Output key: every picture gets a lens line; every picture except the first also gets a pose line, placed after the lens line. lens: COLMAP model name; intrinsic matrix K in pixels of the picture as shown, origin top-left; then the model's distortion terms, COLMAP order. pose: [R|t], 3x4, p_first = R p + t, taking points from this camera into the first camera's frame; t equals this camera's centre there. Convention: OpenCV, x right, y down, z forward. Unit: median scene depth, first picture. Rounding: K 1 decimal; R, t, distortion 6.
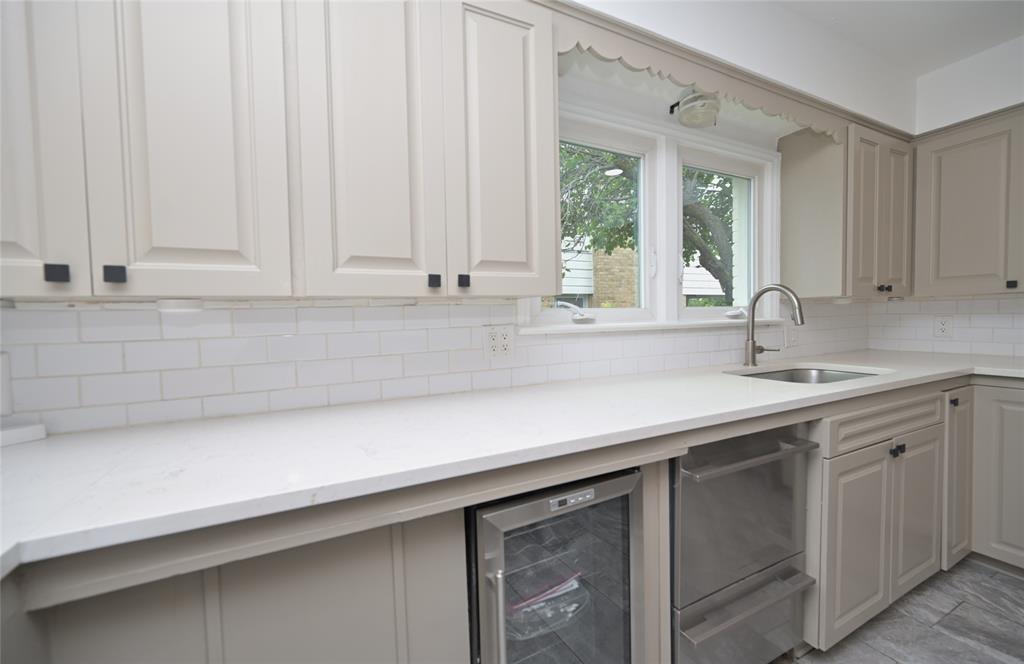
lens RADIAL K [[407.8, 0, 512.0], [0, 407.8, 332.0], [0, 0, 1]] dist [-0.002578, -0.000026]
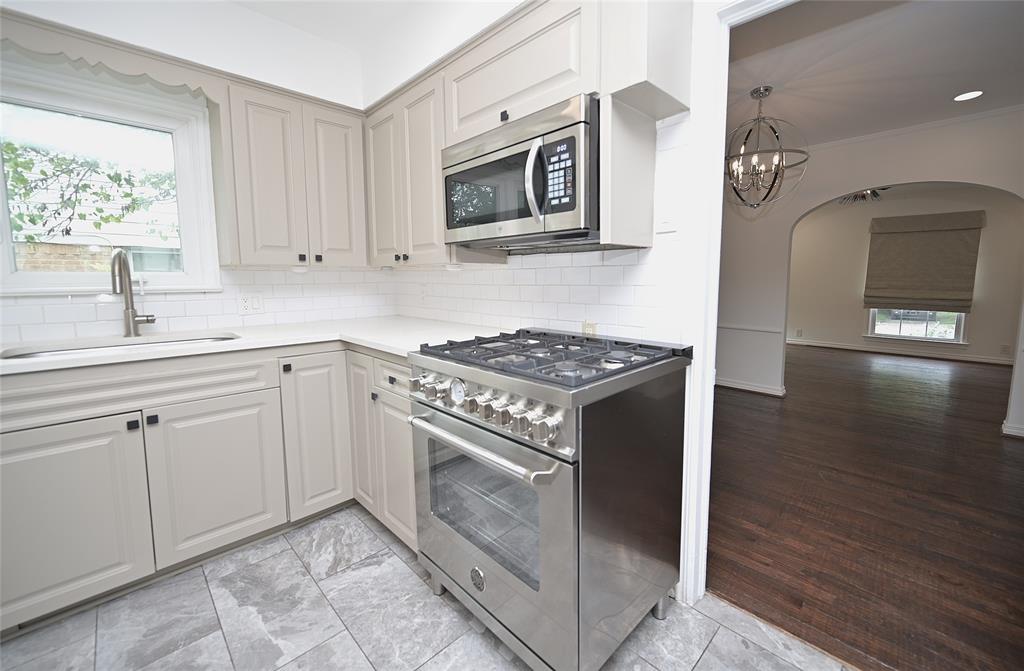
lens RADIAL K [[412.1, 0, 523.5], [0, 412.1, 320.9], [0, 0, 1]] dist [0.000237, 0.000035]
pose [[0.947225, -0.014607, 0.320235, 1.218740], [-0.006189, 0.997942, 0.063827, -0.020624], [-0.320509, -0.062440, 0.945185, -0.186847]]
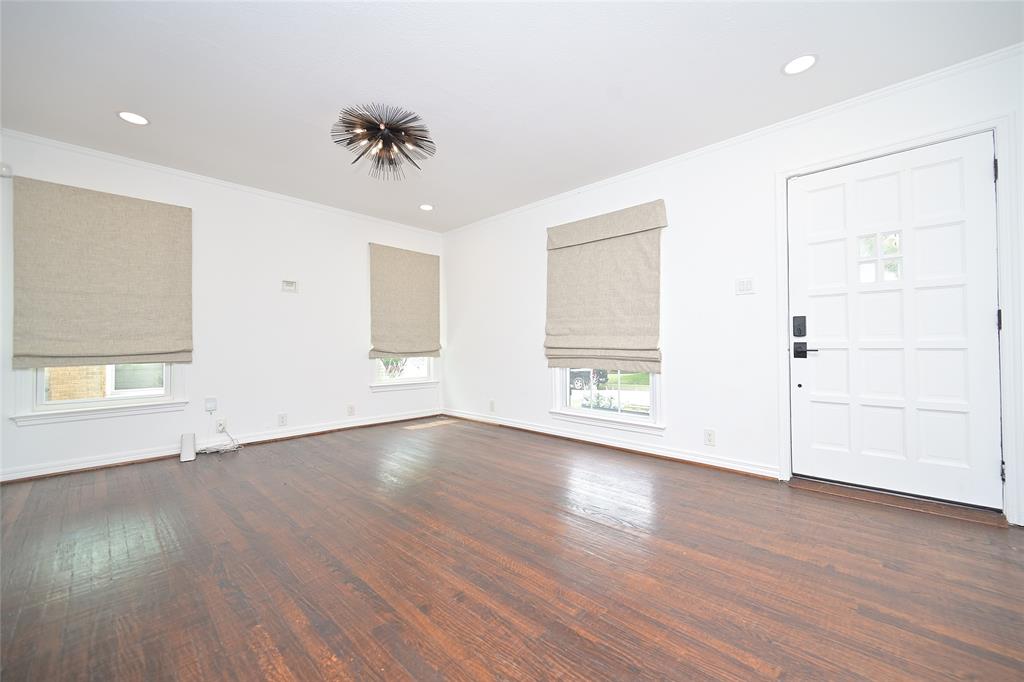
lens RADIAL K [[402.3, 0, 512.0], [0, 402.3, 341.0], [0, 0, 1]] dist [-0.001432, -0.000178]
pose [[0.944177, 0.022309, 0.328683, 4.290744], [-0.005497, 0.998632, -0.051990, 0.056784], [-0.329393, 0.047281, 0.943008, 0.231227]]
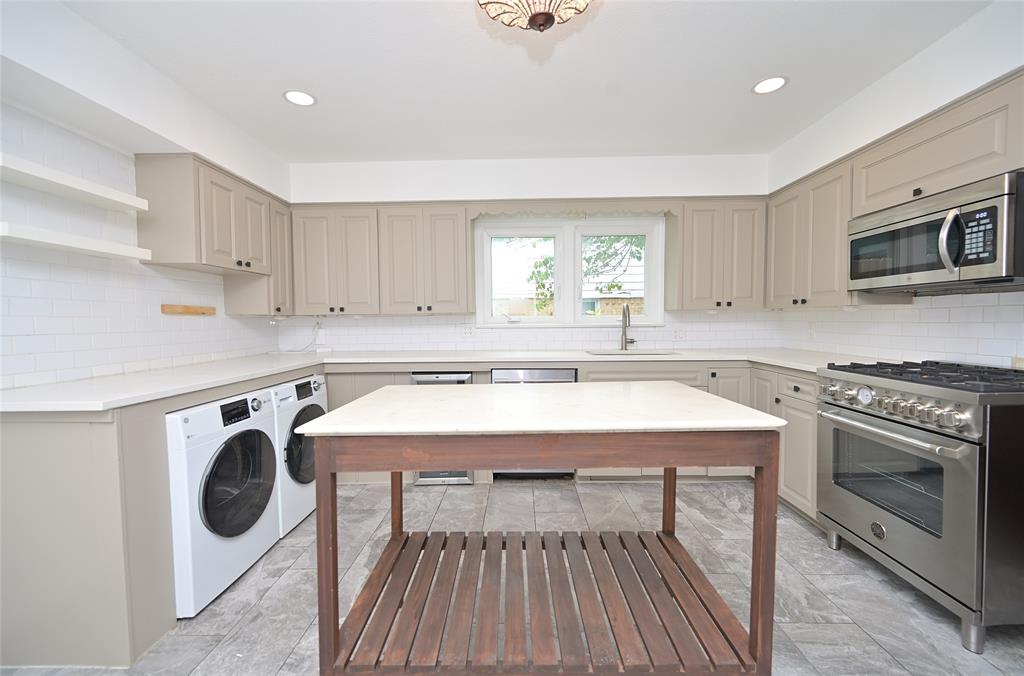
lens RADIAL K [[403.9, 0, 512.0], [0, 403.9, 338.0], [0, 0, 1]] dist [-0.000116, 0.000174]
pose [[0.888766, 0.033956, -0.457102, 1.014061], [-0.025705, 0.999375, 0.024259, 0.002624], [0.457641, -0.009811, 0.889083, -0.772727]]
